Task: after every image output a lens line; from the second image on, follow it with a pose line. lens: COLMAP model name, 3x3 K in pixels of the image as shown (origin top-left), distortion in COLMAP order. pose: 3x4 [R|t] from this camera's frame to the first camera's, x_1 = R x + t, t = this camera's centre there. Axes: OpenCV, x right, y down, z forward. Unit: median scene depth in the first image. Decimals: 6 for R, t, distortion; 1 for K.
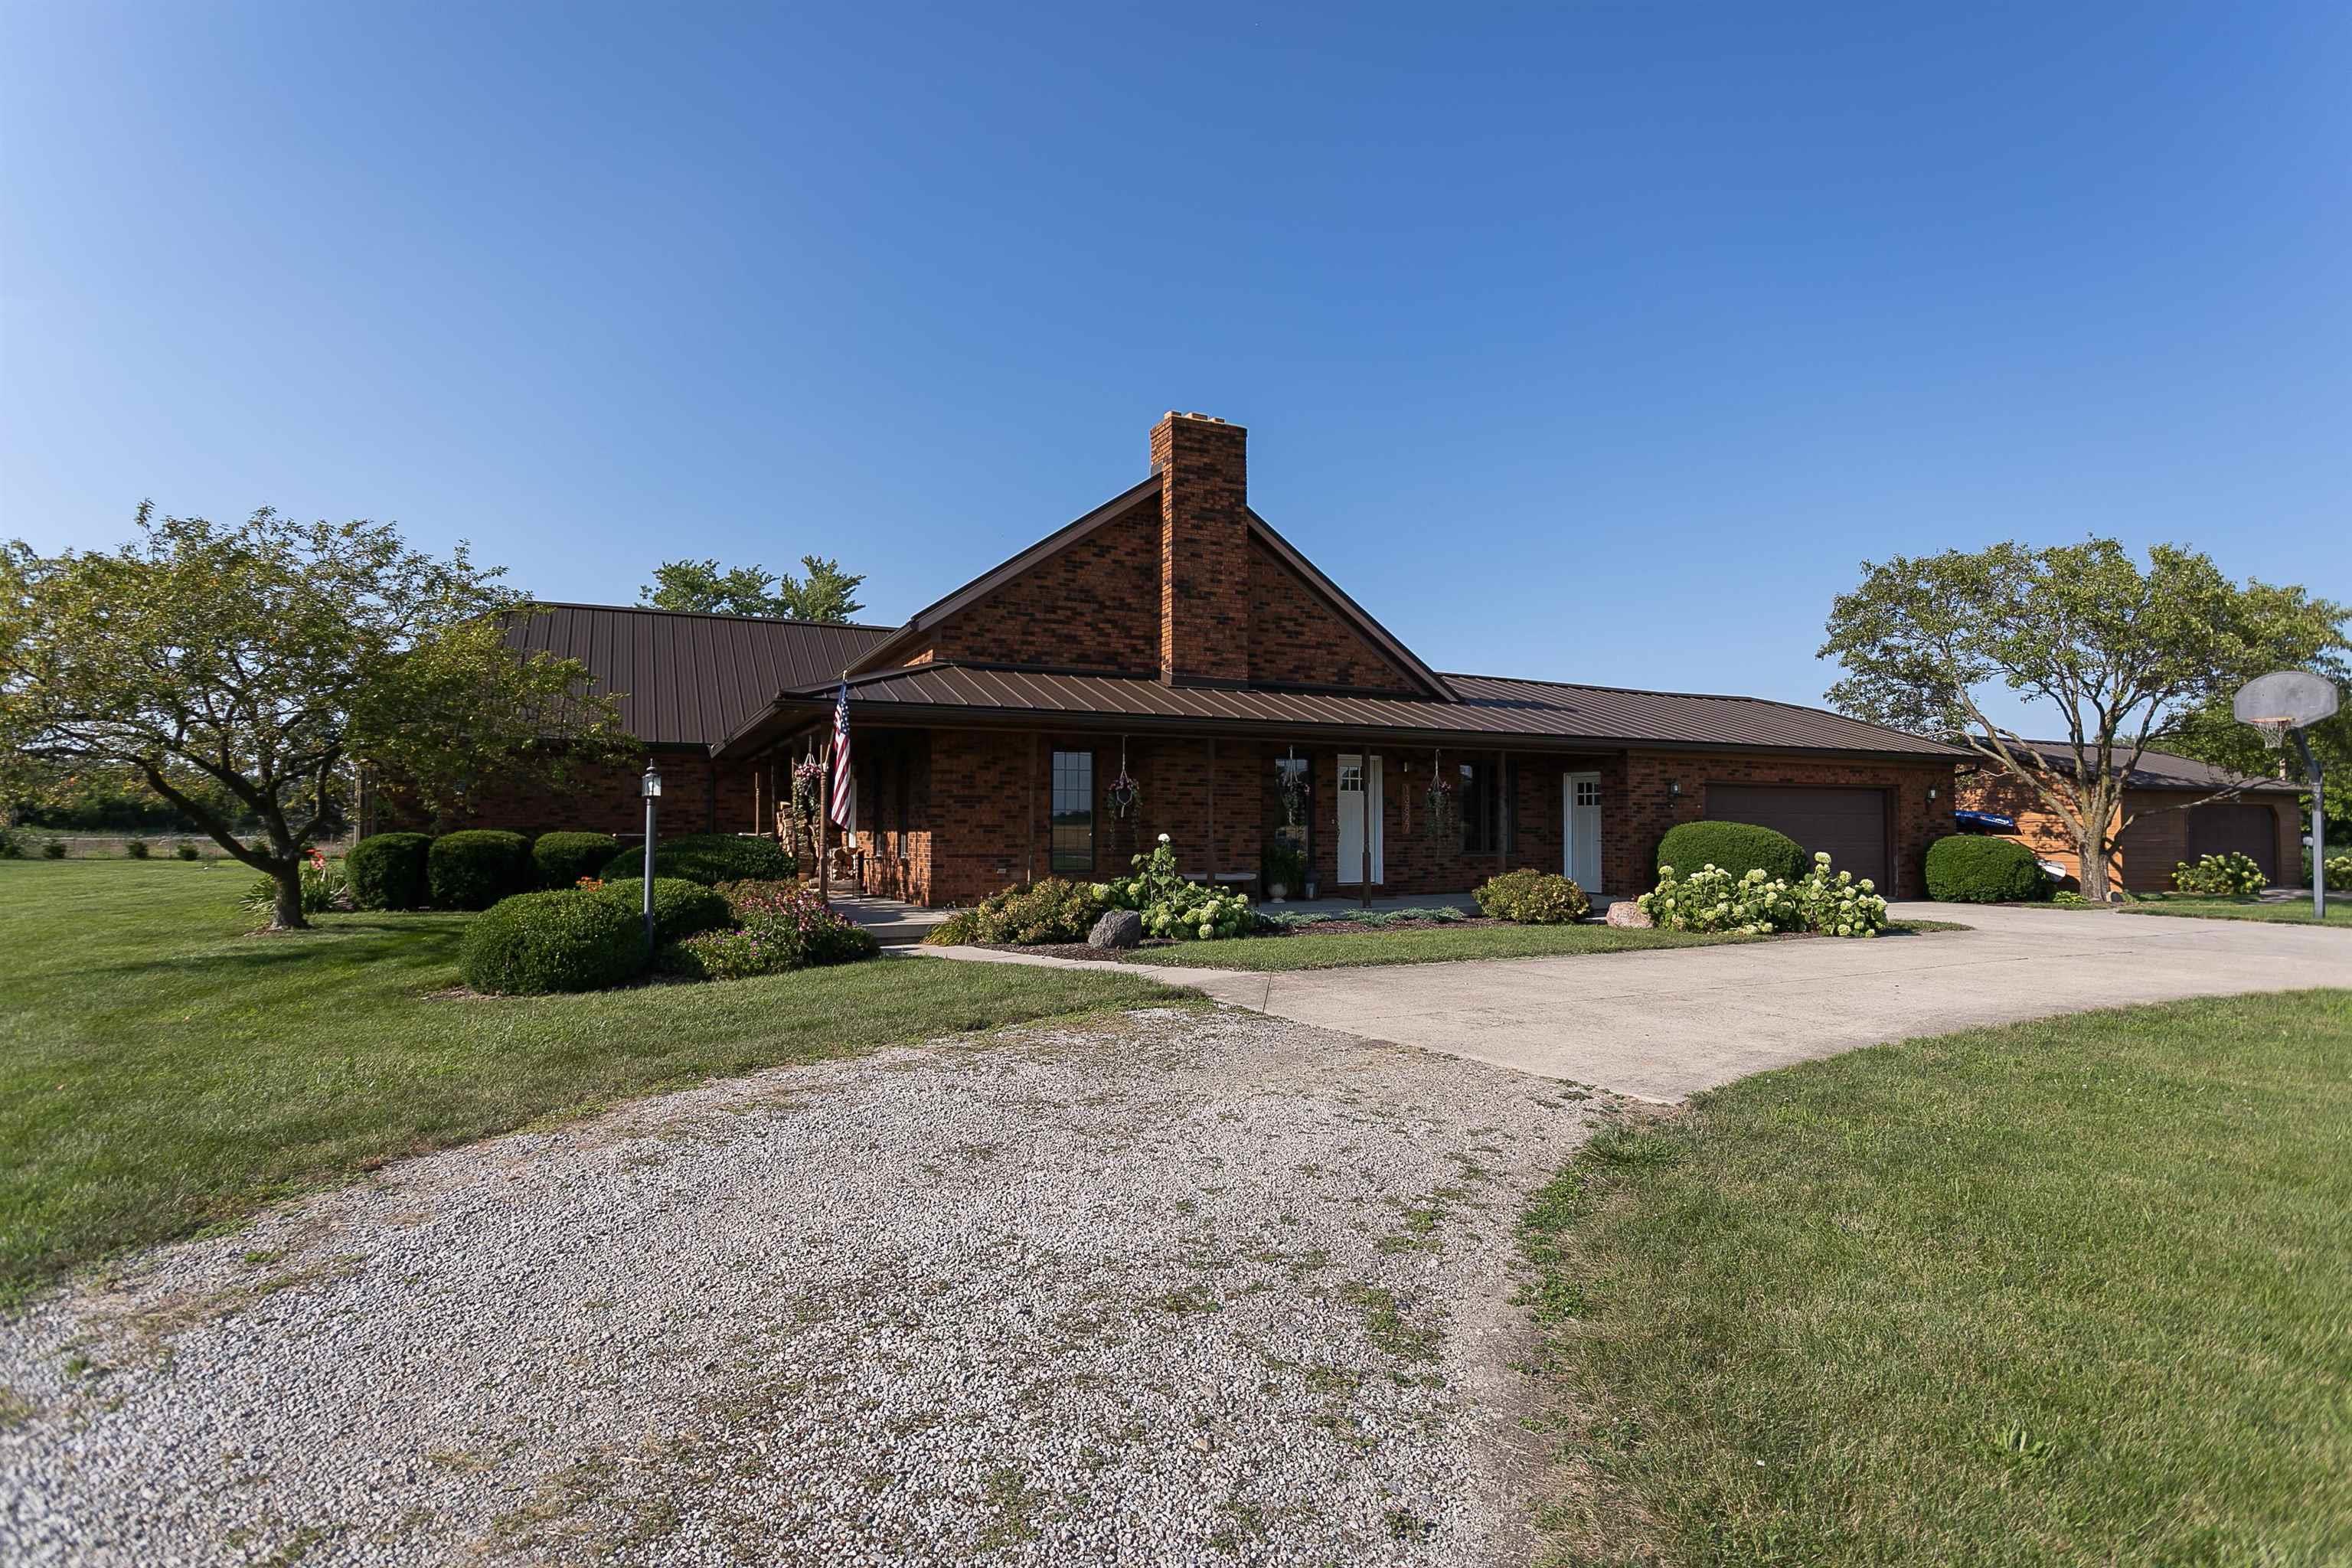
lens RADIAL K [[1121.7, 0, 1181.5], [0, 1121.7, 787.4], [0, 0, 1]] dist [-0.000440, 0.000024]
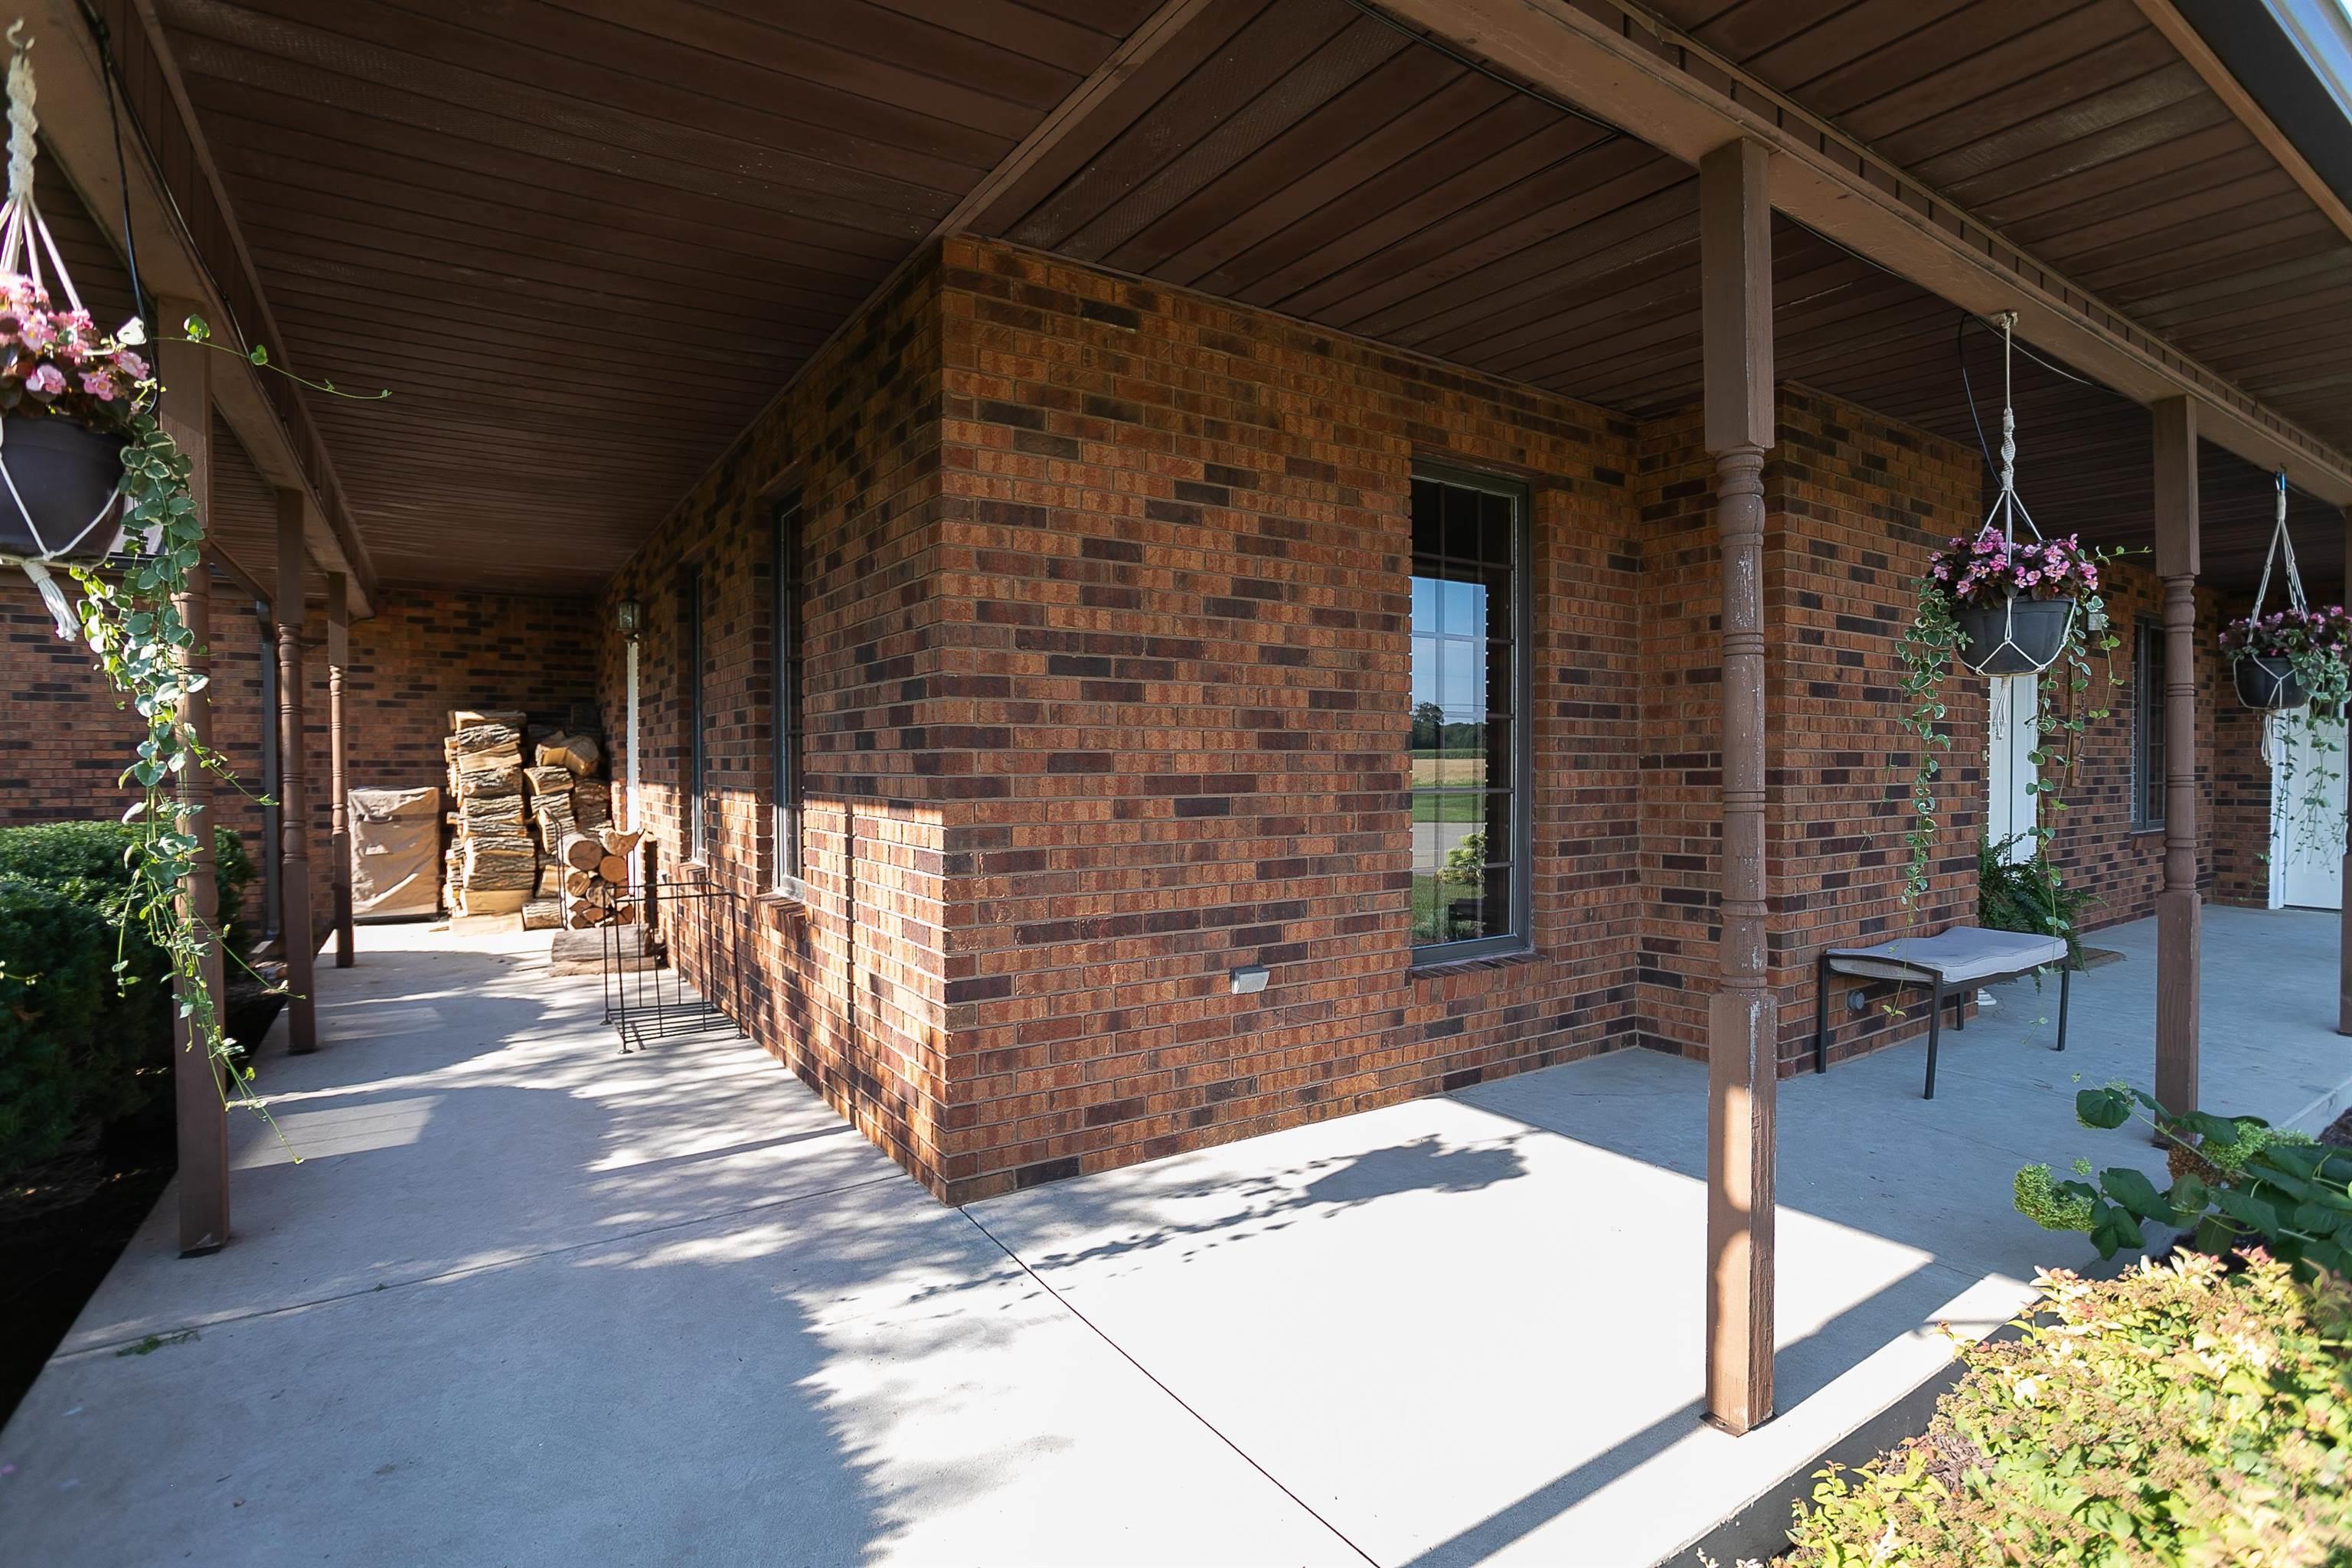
lens RADIAL K [[1121.7, 0, 1172.3], [0, 1121.7, 776.9], [0, 0, 1]] dist [-0.000440, 0.000024]
pose [[0.993186, -0.005226, 0.116426, -0.201554], [-0.000629, 0.998739, 0.050194, 0.022266], [-0.116542, -0.049925, 0.991930, 0.781475]]
